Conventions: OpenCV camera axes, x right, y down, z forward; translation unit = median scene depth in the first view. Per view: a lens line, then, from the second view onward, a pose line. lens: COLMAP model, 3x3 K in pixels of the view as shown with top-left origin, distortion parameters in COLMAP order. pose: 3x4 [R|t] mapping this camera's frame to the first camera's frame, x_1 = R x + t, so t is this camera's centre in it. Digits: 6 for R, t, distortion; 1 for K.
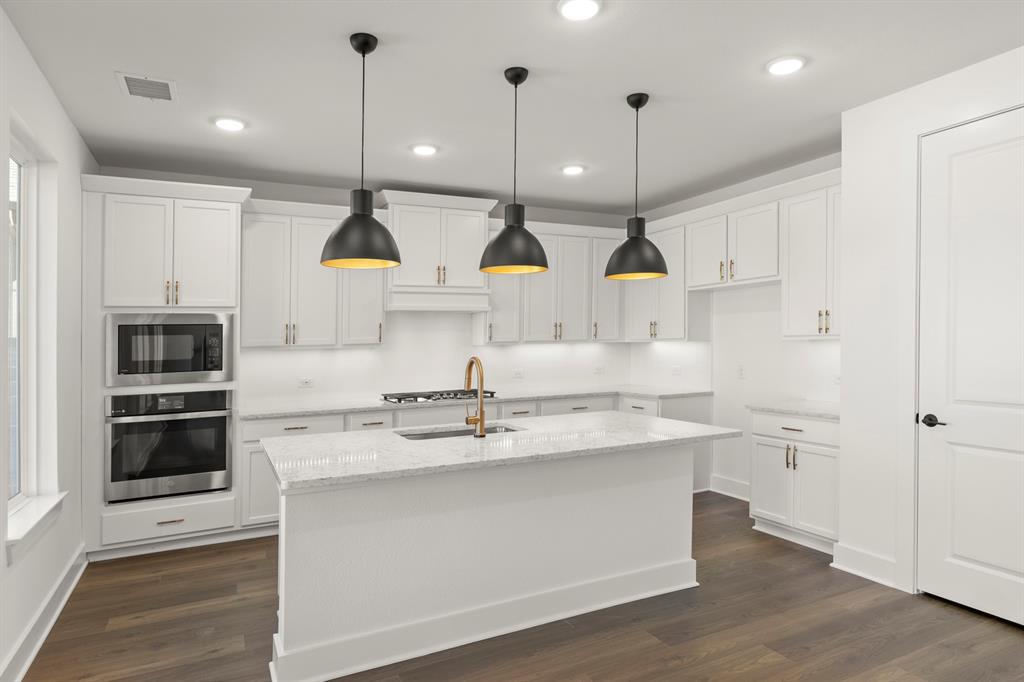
lens RADIAL K [[607.8, 0, 516.6], [0, 607.8, 338.4], [0, 0, 1]] dist [-0.003246, -0.000953]
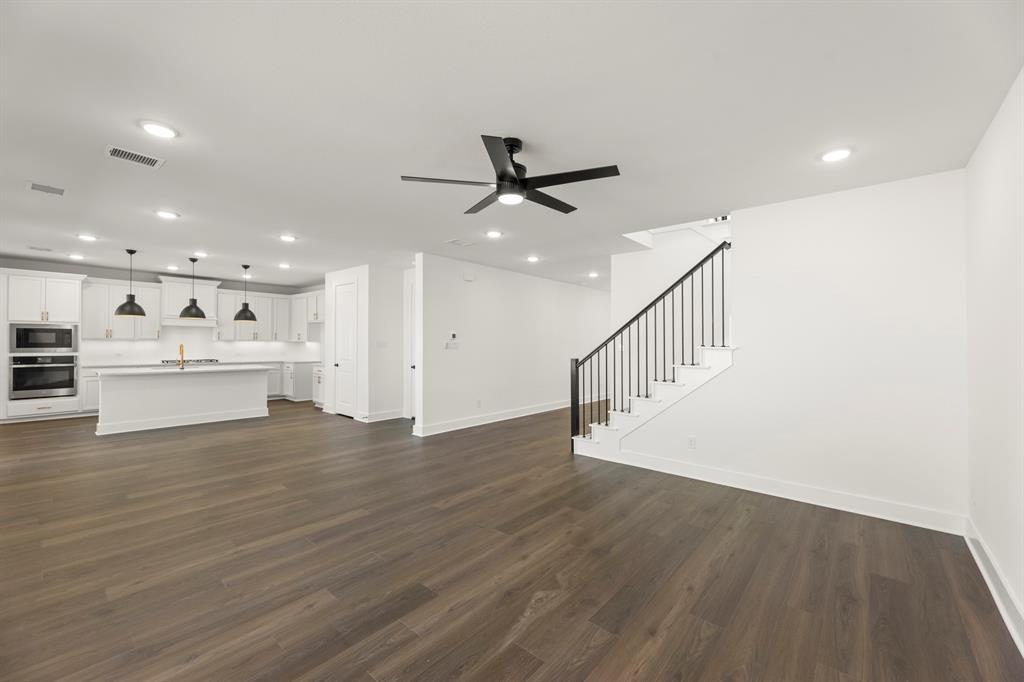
lens RADIAL K [[406.9, 0, 513.7], [0, 406.9, 355.2], [0, 0, 1]] dist [0.001648, 0.000035]
pose [[0.920703, 0.017147, 0.389886, 0.526013], [-0.030864, 0.999104, 0.028945, -0.020169], [-0.389041, -0.038683, 0.920408, -1.229938]]
